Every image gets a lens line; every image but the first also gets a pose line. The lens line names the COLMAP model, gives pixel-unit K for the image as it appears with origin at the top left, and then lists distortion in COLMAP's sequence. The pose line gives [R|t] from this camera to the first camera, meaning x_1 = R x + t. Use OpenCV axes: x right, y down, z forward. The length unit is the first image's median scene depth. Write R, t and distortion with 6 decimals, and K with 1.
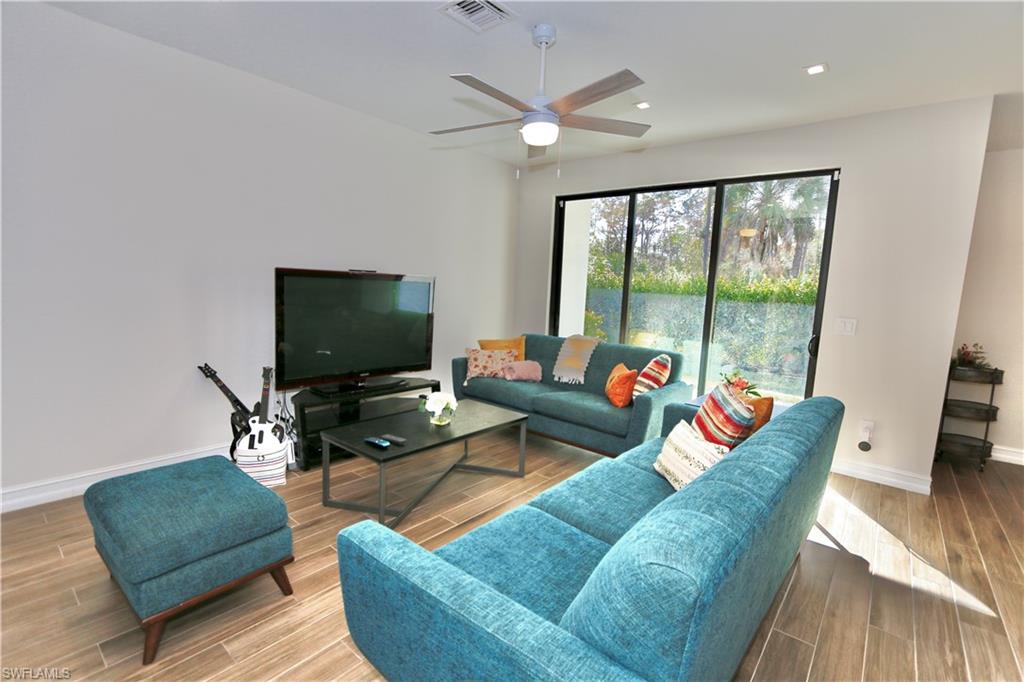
lens RADIAL K [[470.2, 0, 510.8], [0, 470.2, 347.7], [0, 0, 1]] dist [-0.019677, 0.005513]
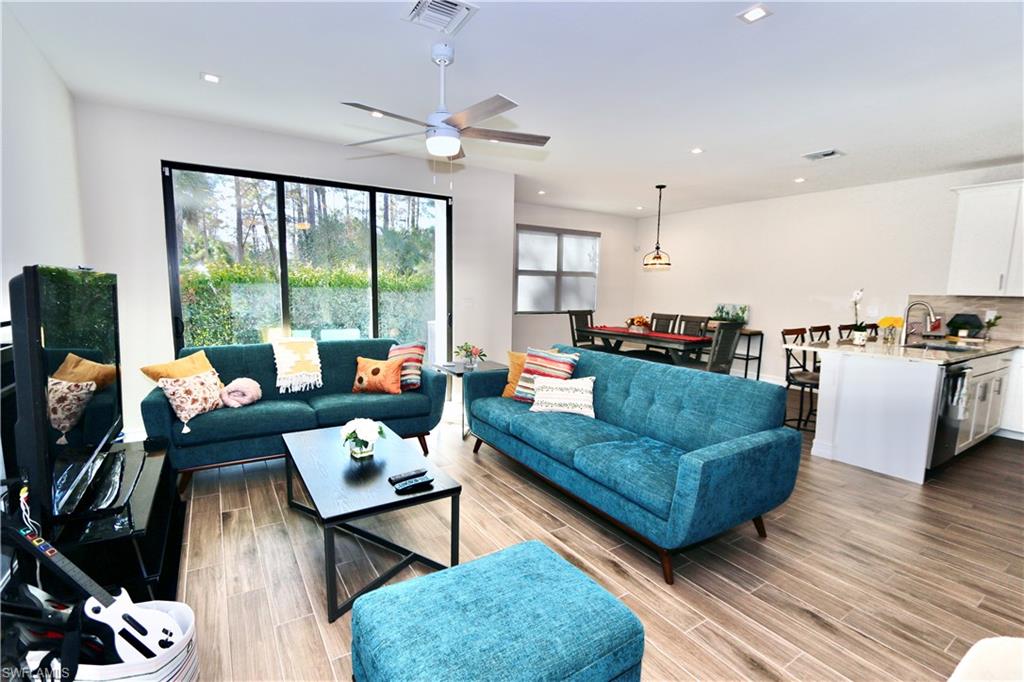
lens RADIAL K [[470.2, 0, 510.8], [0, 470.2, 347.7], [0, 0, 1]] dist [-0.019677, 0.005513]
pose [[0.297309, -0.159092, 0.941433, -0.577021], [0.119825, 0.984441, 0.128518, -0.071936], [-0.947232, 0.074598, 0.311747, 0.329159]]
